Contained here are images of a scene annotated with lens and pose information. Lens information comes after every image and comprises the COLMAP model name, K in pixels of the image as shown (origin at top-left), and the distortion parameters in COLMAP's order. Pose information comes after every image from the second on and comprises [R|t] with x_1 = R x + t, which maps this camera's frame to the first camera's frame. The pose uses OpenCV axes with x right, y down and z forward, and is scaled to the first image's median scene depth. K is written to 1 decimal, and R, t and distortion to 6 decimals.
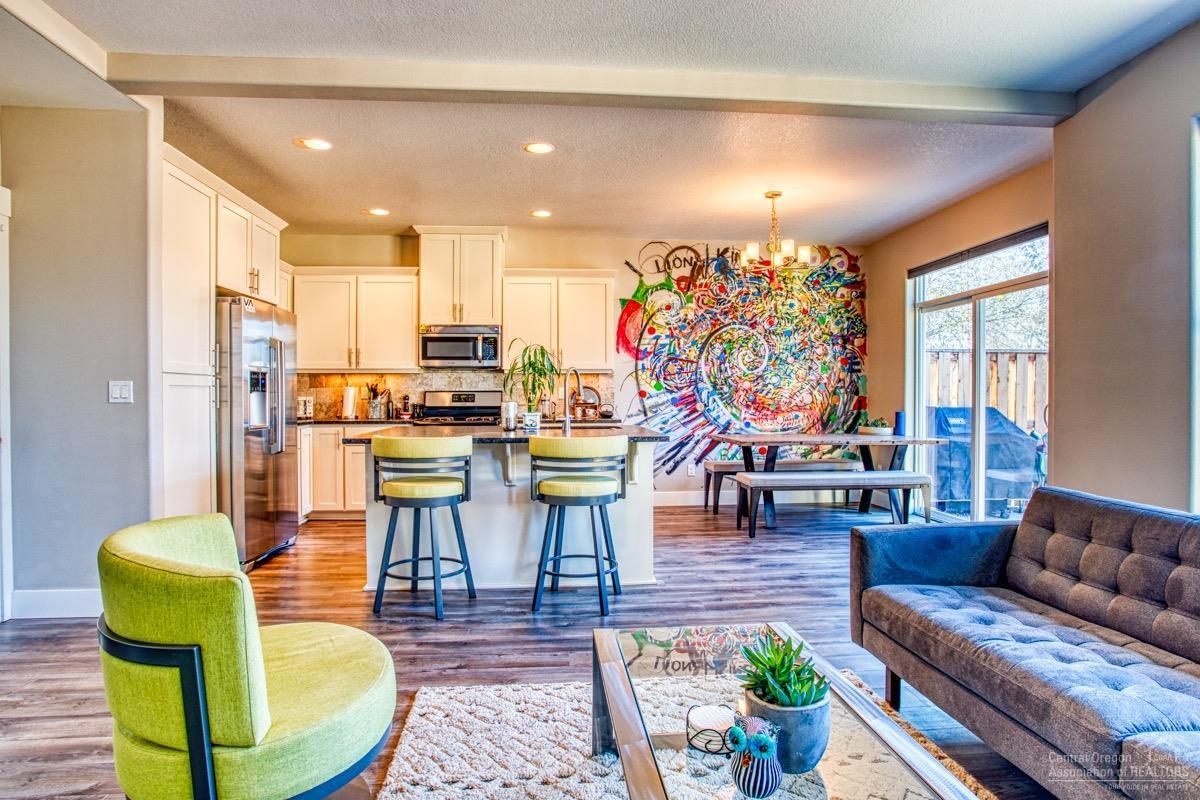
lens RADIAL K [[654.8, 0, 595.8], [0, 654.8, 404.0], [0, 0, 1]] dist [-0.051331, 0.019114]
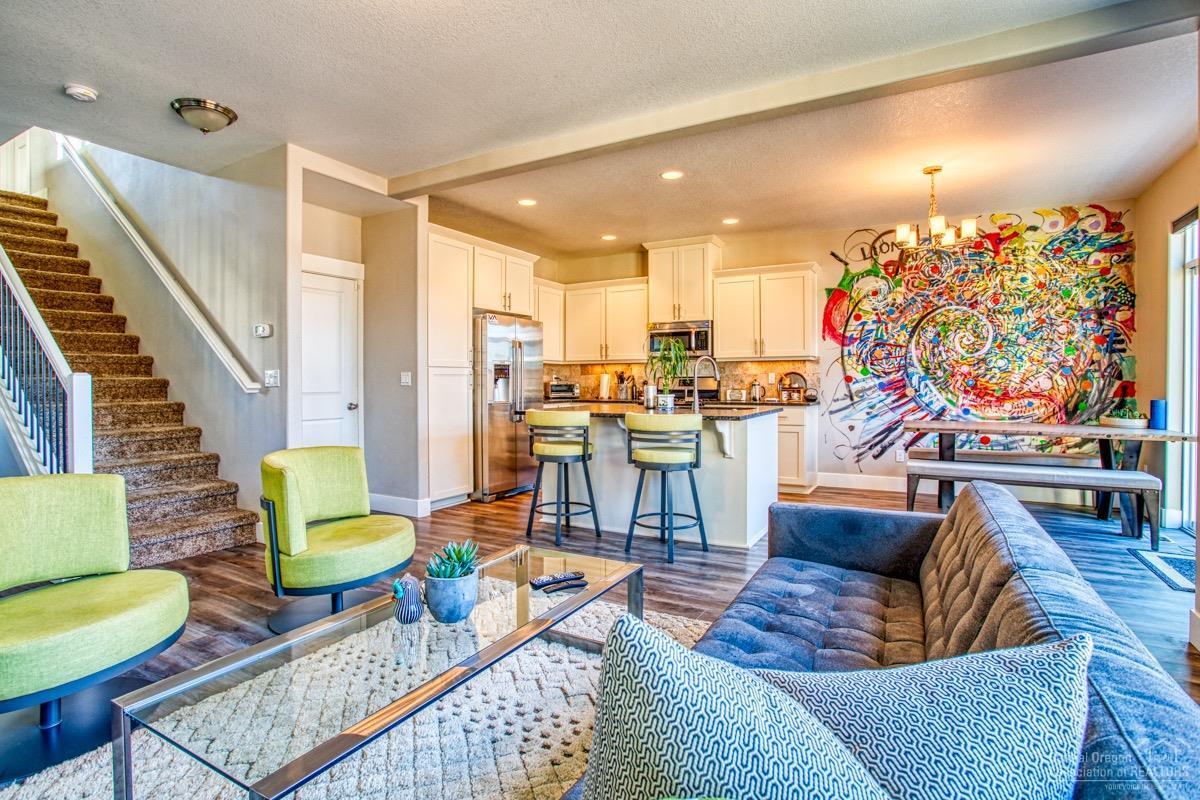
lens RADIAL K [[588.7, 0, 602.6], [0, 588.7, 393.4], [0, 0, 1]] dist [0.003771, 0.001363]
pose [[0.846449, 0.010939, -0.532358, 0.244010], [-0.005634, 0.999917, 0.011589, -0.001177], [0.532440, -0.006810, 0.846440, 0.003907]]
